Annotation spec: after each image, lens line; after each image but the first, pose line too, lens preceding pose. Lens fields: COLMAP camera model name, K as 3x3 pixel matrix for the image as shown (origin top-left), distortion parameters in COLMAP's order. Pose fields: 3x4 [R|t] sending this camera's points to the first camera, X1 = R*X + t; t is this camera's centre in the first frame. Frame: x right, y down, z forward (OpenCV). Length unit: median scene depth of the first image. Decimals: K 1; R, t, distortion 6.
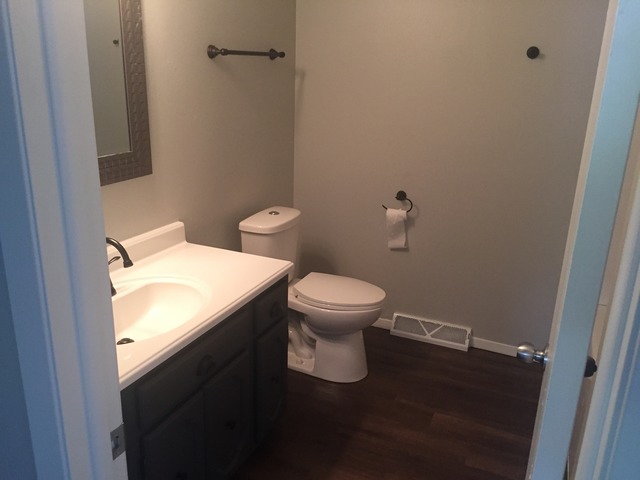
lens RADIAL K [[549.5, 0, 320.0], [0, 549.5, 240.0], [0, 0, 1]] dist [0.046526, -0.049423]
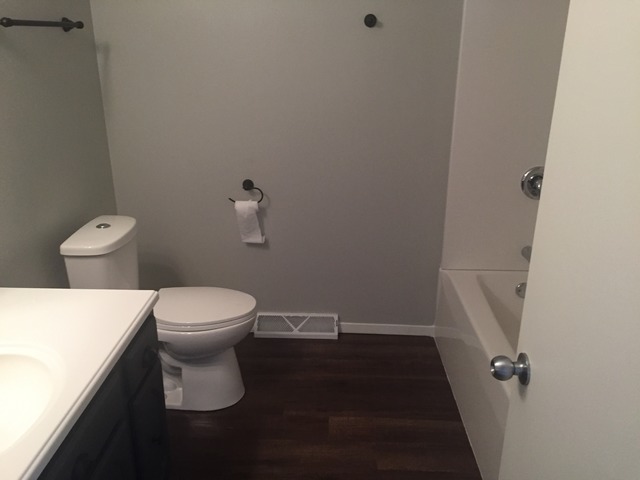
lens RADIAL K [[549.5, 0, 320.0], [0, 549.5, 240.0], [0, 0, 1]] dist [0.046526, -0.049423]
pose [[0.923476, -0.150668, 0.352833, -0.077121], [0.132941, 0.988350, 0.074100, -0.045406], [-0.359887, -0.021524, 0.932747, 0.131067]]
